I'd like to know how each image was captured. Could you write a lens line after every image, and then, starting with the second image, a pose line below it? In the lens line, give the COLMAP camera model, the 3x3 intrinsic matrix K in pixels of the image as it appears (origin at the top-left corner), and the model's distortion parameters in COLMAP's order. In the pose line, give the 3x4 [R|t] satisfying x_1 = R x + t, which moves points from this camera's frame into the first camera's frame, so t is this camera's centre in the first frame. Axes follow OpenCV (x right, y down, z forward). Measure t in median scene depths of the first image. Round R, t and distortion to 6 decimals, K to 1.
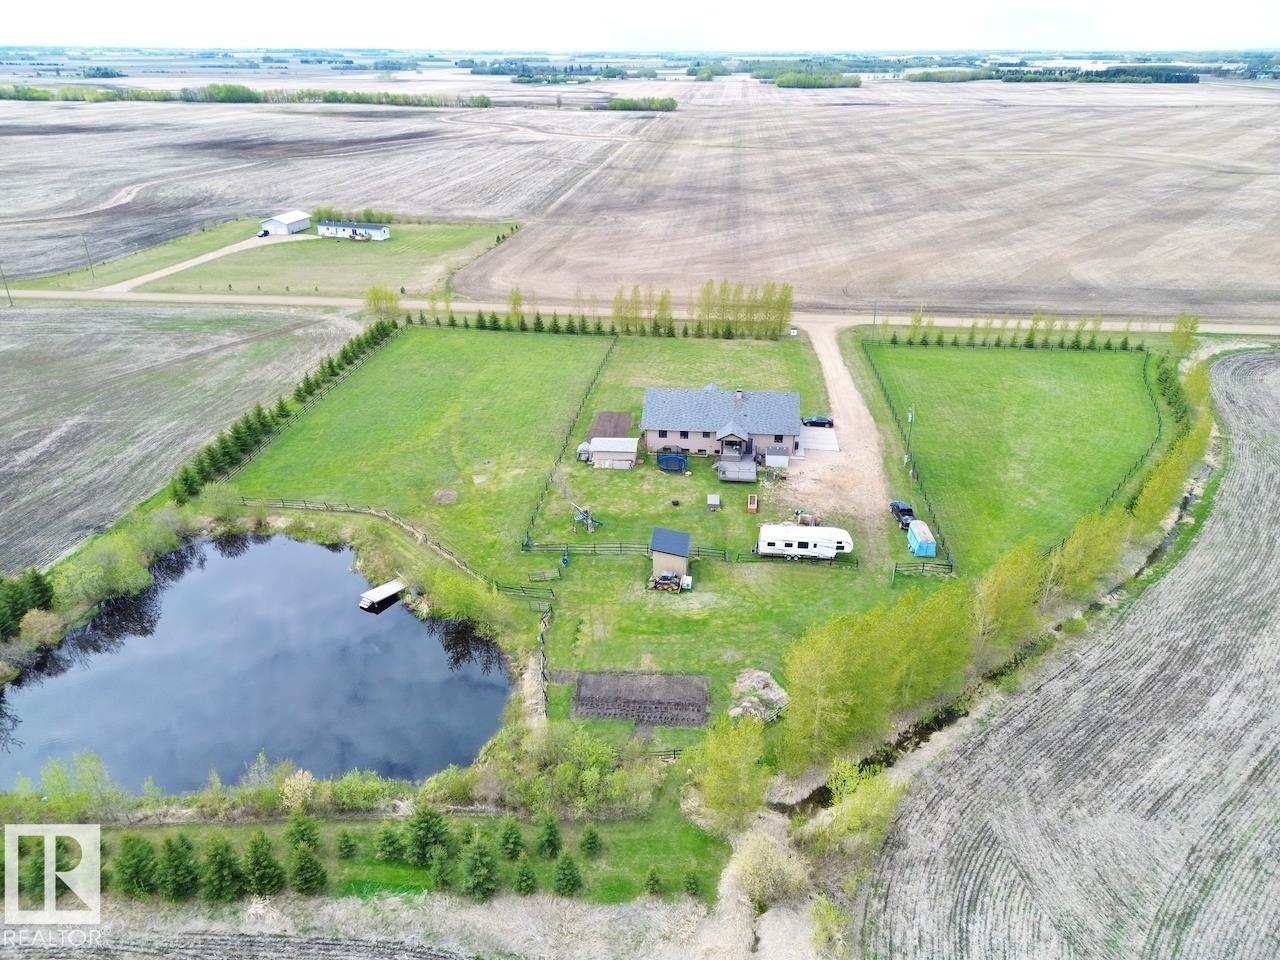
lens RADIAL K [[894.3, 0, 644.0], [0, 894.3, 479.7], [0, 0, 1]] dist [0.078685, -0.074515]
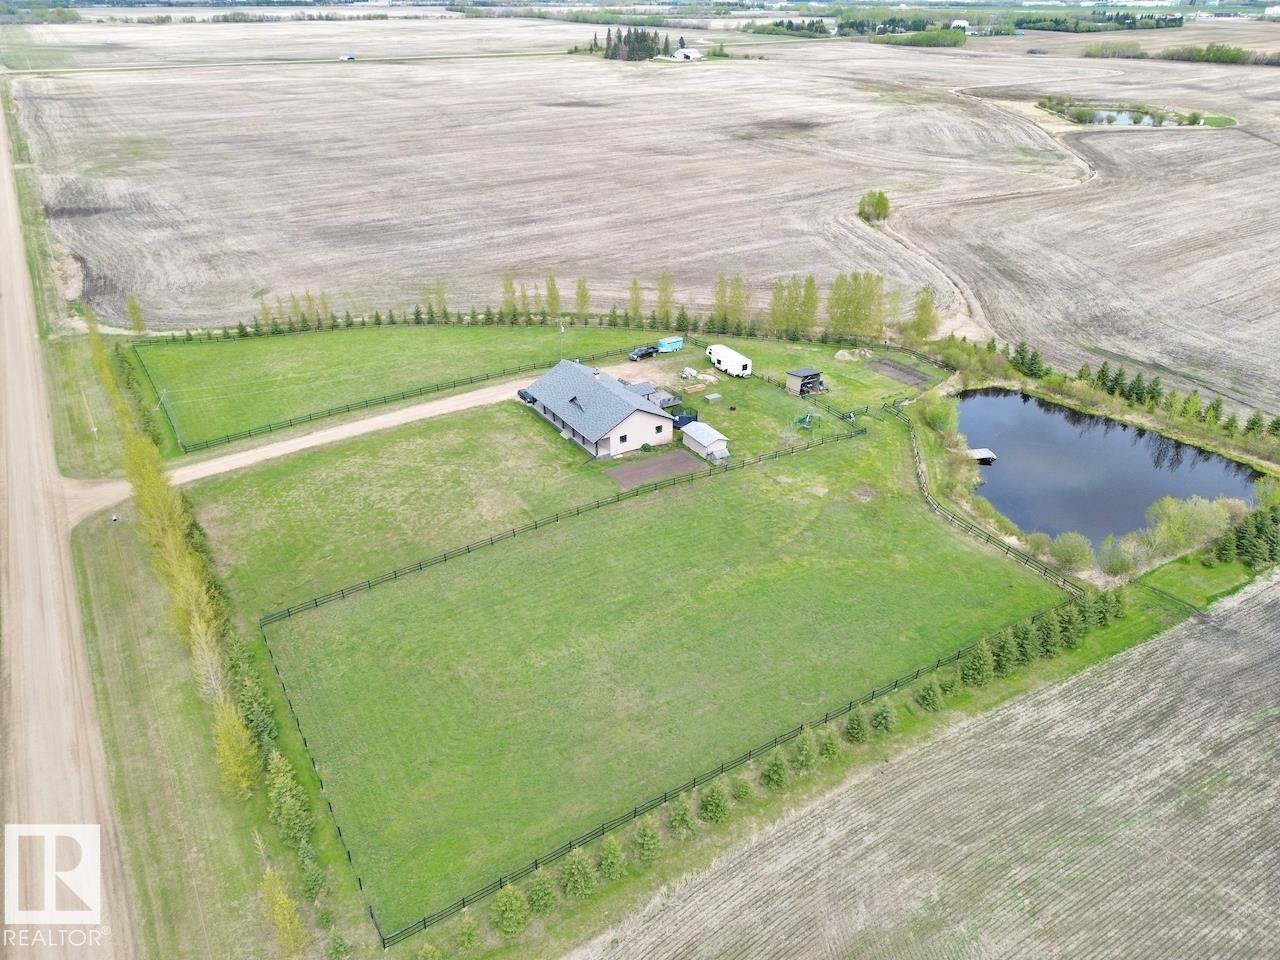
lens RADIAL K [[894.3, 0, 644.0], [0, 894.3, 479.7], [0, 0, 1]] dist [0.078685, -0.074515]
pose [[-0.617302, -0.379733, 0.689014, -0.902683], [0.335545, 0.665065, 0.667156, -0.897582], [-0.711581, 0.643032, -0.283129, 1.705667]]
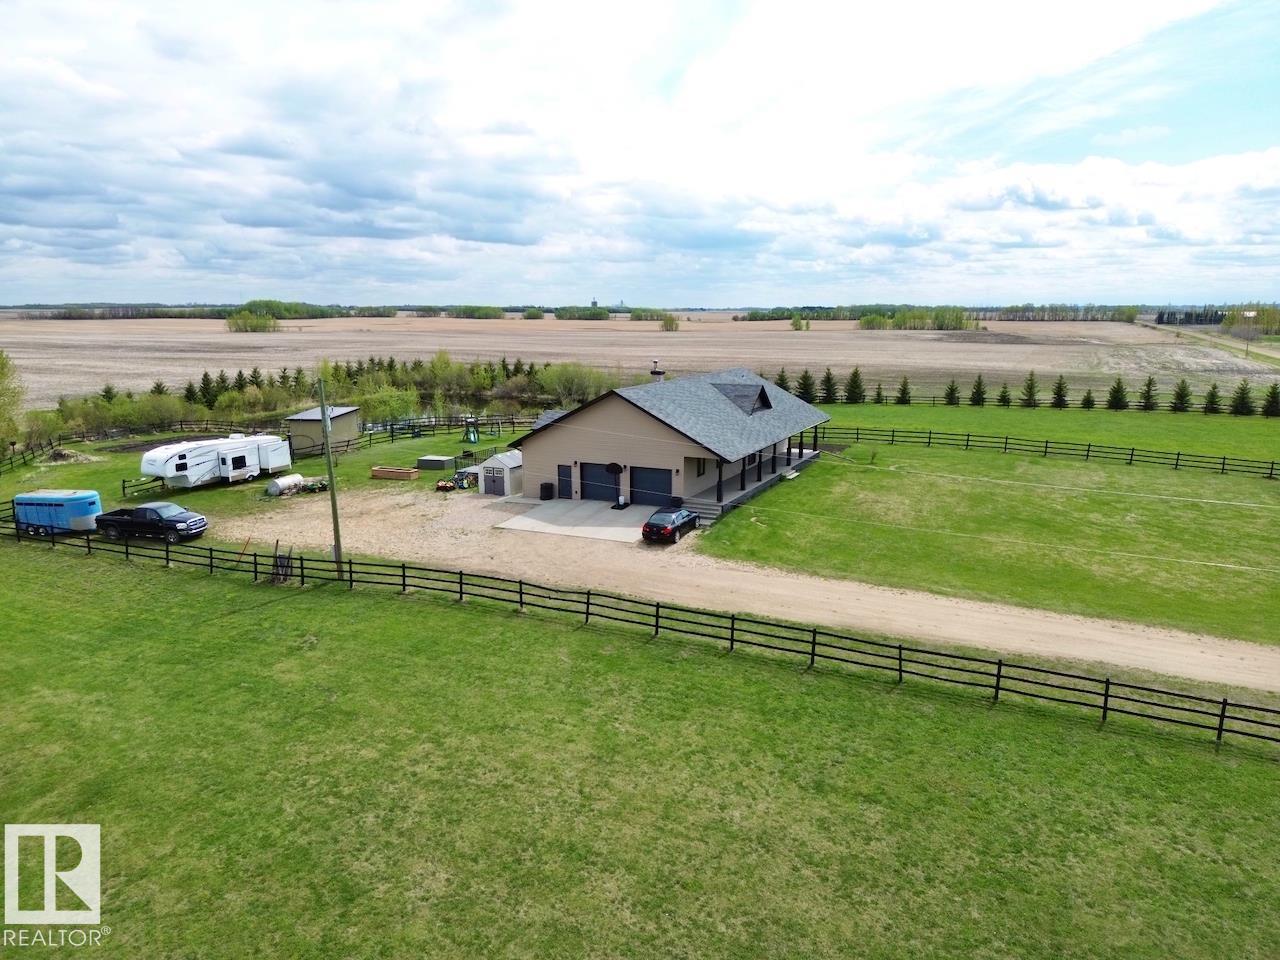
lens RADIAL K [[894.3, 0, 644.0], [0, 894.3, 479.7], [0, 0, 1]] dist [0.078685, -0.074515]
pose [[-0.329014, 0.176416, -0.927700, 0.685038], [-0.401203, 0.863209, 0.306441, -0.239474], [0.854860, 0.473019, -0.213229, 1.418986]]
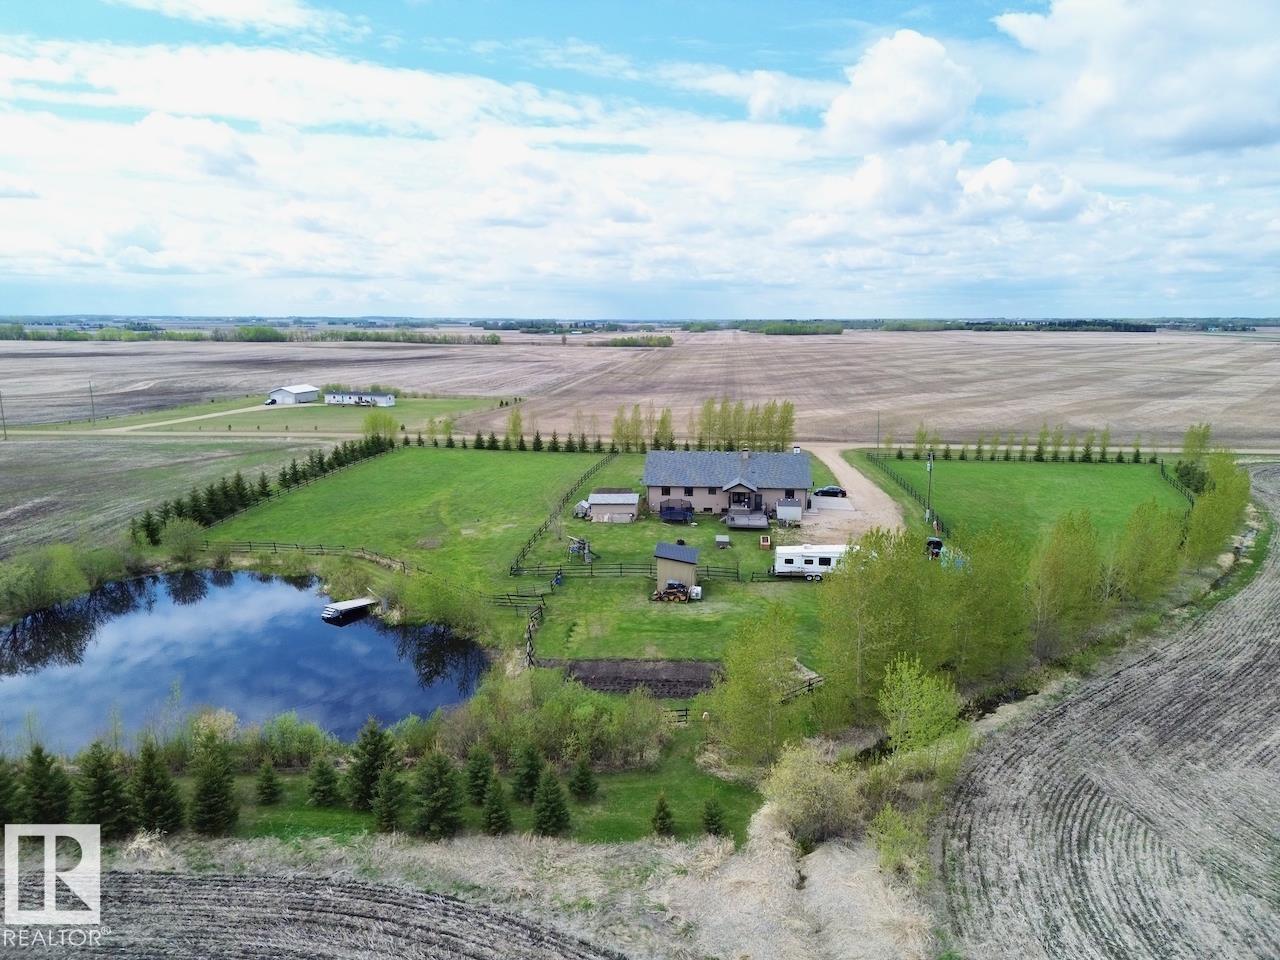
lens RADIAL K [[894.3, 0, 644.0], [0, 894.3, 479.7], [0, 0, 1]] dist [0.078685, -0.074515]
pose [[0.999998, -0.000429, 0.001813, -0.004565], [0.000889, 0.964996, -0.262263, 0.229592], [-0.001637, 0.262264, 0.964995, 0.114668]]
